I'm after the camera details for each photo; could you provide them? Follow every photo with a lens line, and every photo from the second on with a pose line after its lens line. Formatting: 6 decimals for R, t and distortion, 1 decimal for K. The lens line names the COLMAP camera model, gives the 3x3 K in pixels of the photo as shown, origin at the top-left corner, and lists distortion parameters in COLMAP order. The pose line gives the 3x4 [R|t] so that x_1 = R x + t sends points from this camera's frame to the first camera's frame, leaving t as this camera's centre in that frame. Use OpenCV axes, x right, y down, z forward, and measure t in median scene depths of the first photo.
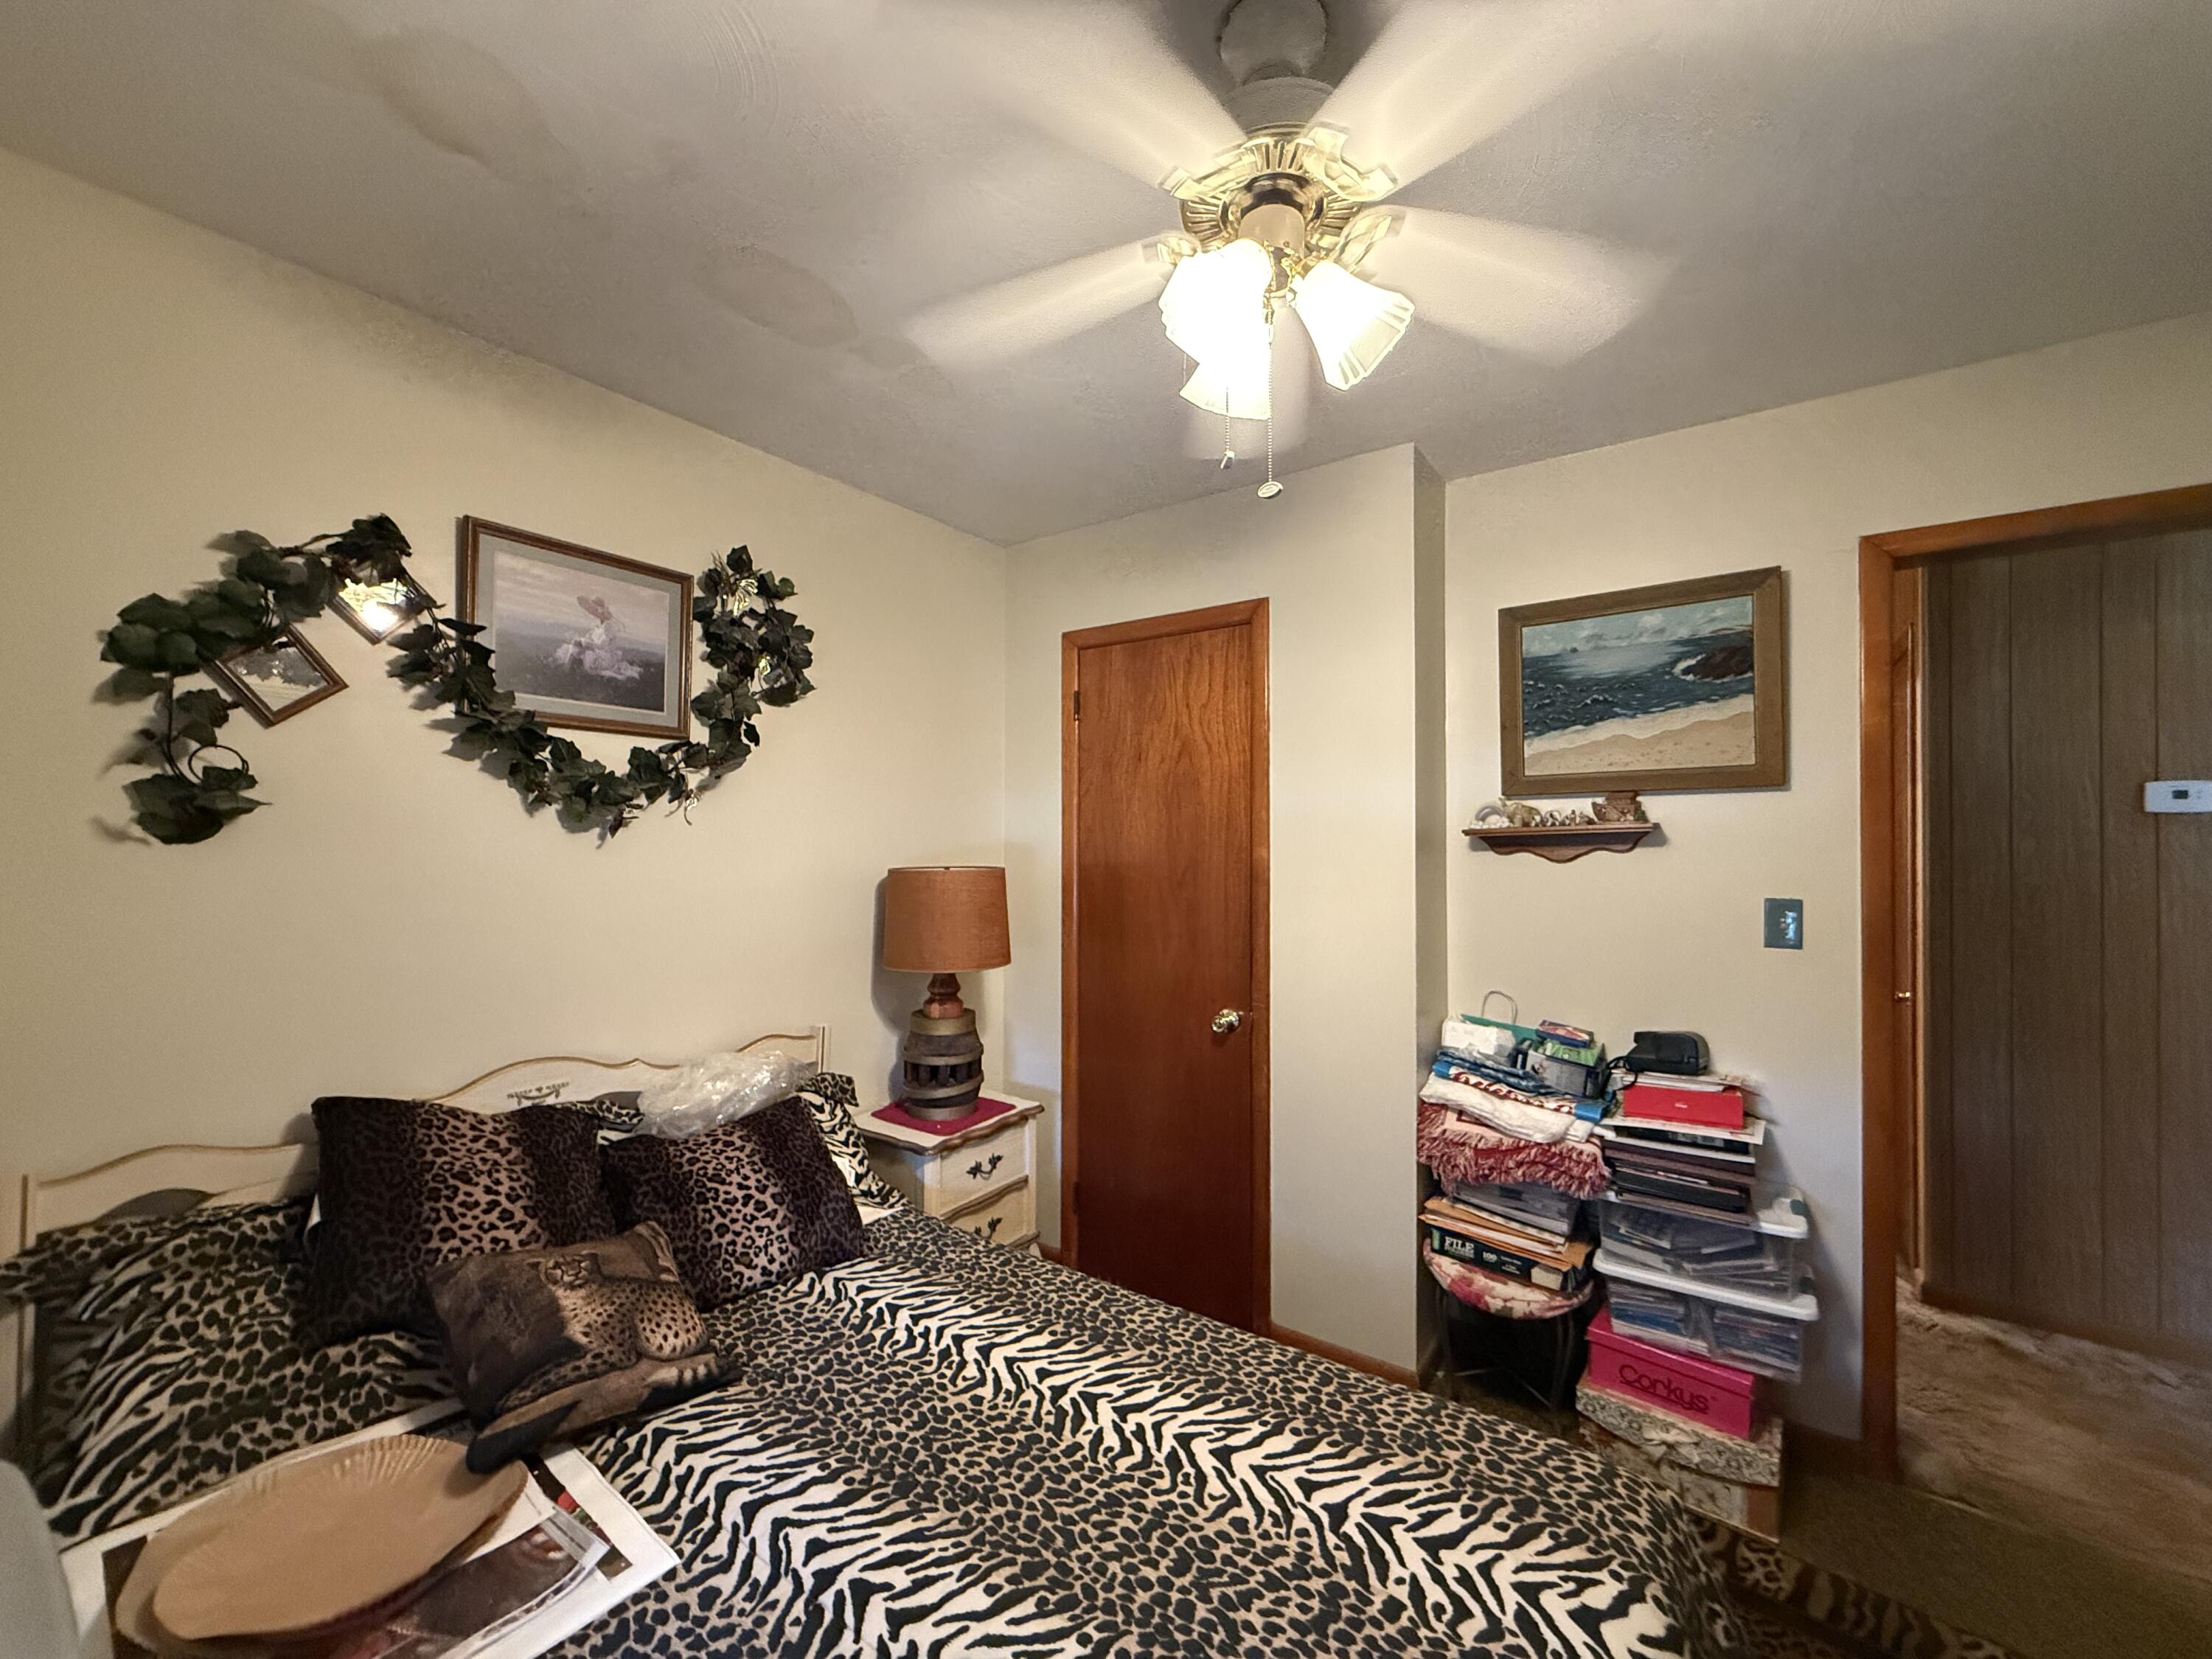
lens RADIAL K [[881.7, 0, 1100.5], [0, 881.7, 828.8], [0, 0, 1]] dist [-0.000169, 0.000246]
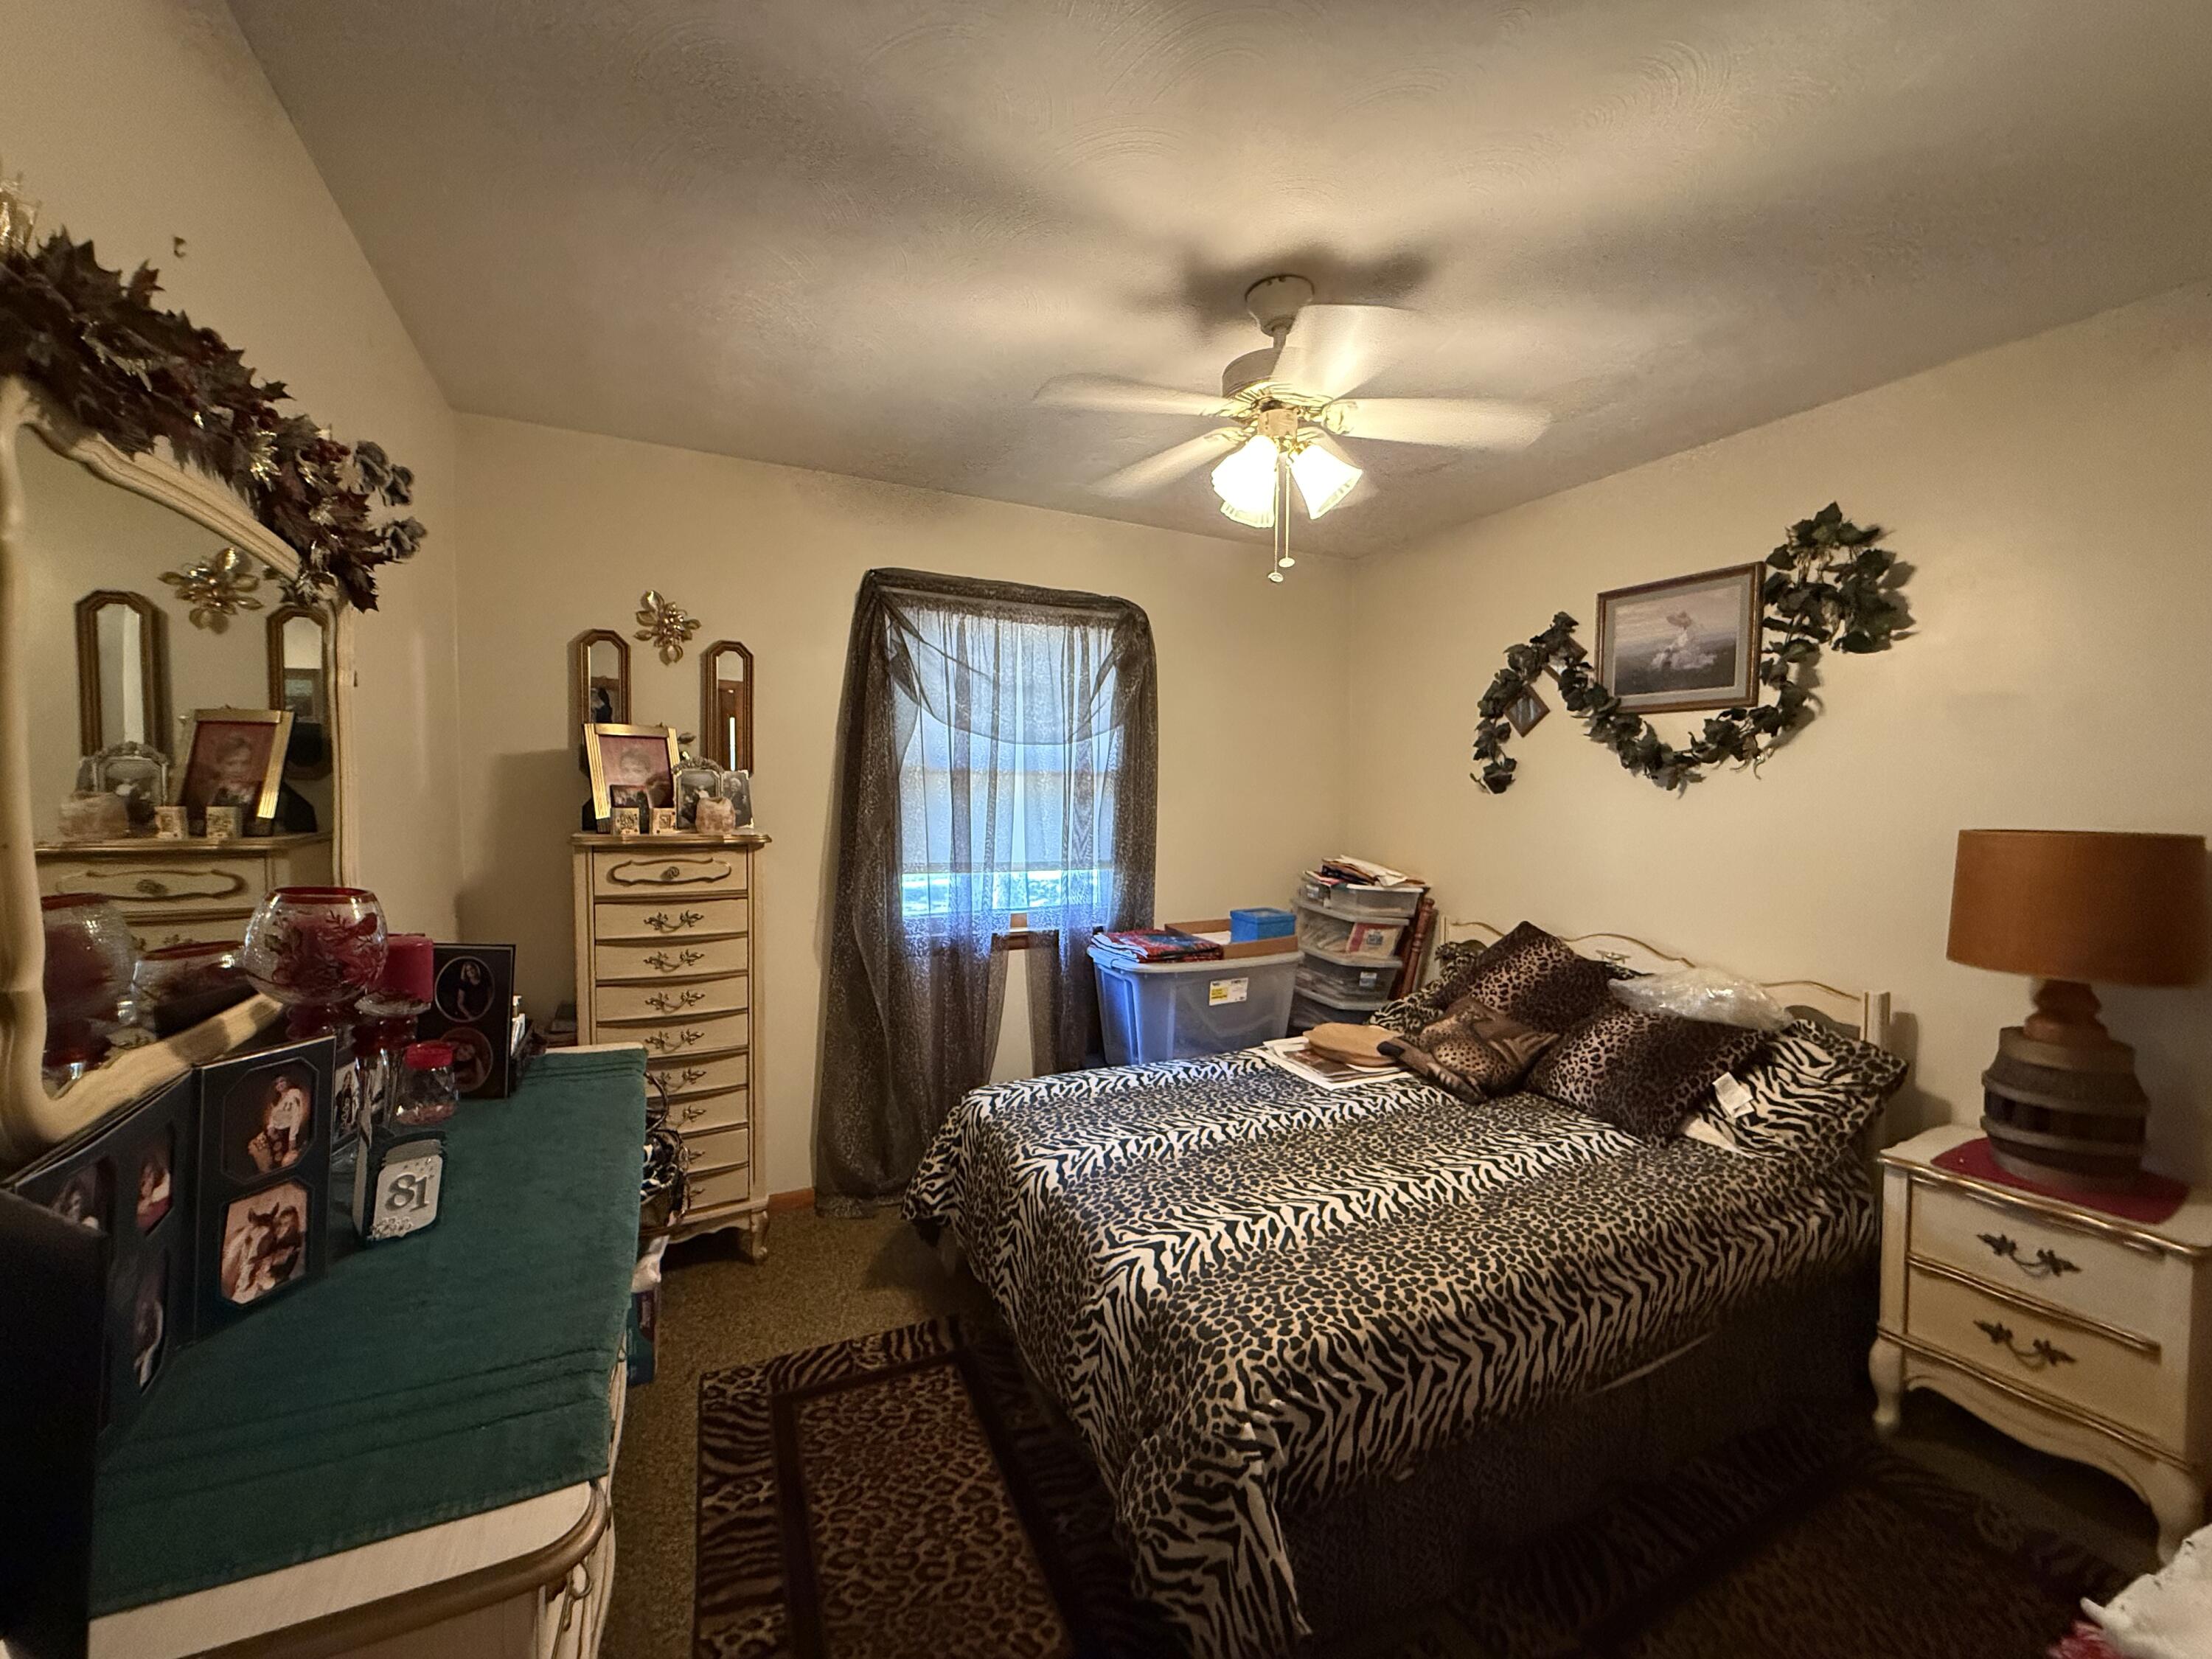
lens RADIAL K [[881.7, 0, 1100.9], [0, 881.7, 826.9], [0, 0, 1]] dist [-0.000169, 0.000246]
pose [[-0.463217, 0.028826, -0.885776, 1.214616], [0.003938, 0.999528, 0.030469, 0.024821], [0.886236, 0.010626, -0.463112, 0.981186]]
